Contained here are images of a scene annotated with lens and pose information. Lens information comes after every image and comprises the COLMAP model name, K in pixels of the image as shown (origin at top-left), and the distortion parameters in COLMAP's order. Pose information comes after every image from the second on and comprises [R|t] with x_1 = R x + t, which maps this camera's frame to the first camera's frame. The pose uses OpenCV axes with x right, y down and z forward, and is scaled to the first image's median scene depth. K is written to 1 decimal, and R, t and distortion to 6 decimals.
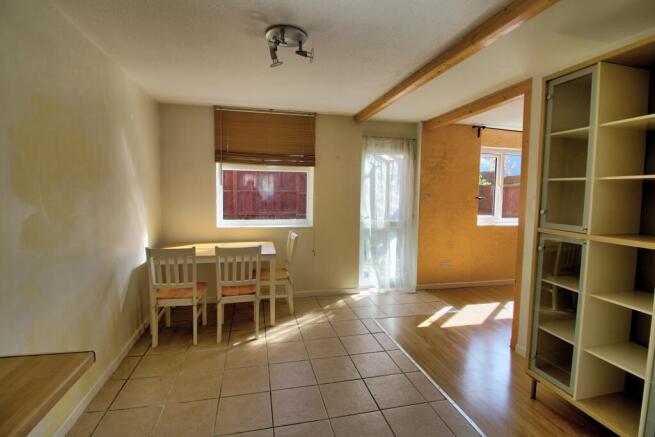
lens RADIAL K [[313.9, 0, 327.2], [0, 313.9, 216.2], [0, 0, 1]] dist [0.001137, 0.000051]
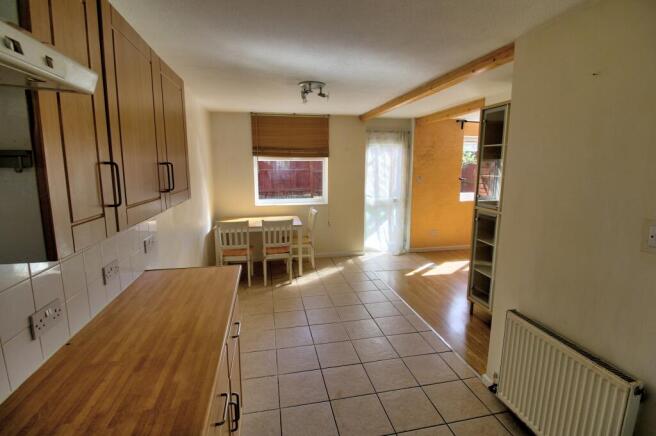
lens RADIAL K [[306.6, 0, 322.9], [0, 306.6, 210.7], [0, 0, 1]] dist [0.013756, -0.017990]
pose [[0.998644, -0.010754, -0.050941, -0.002453], [0.014350, 0.997391, 0.070754, -0.034131], [0.050047, -0.071389, 0.996192, -0.313639]]
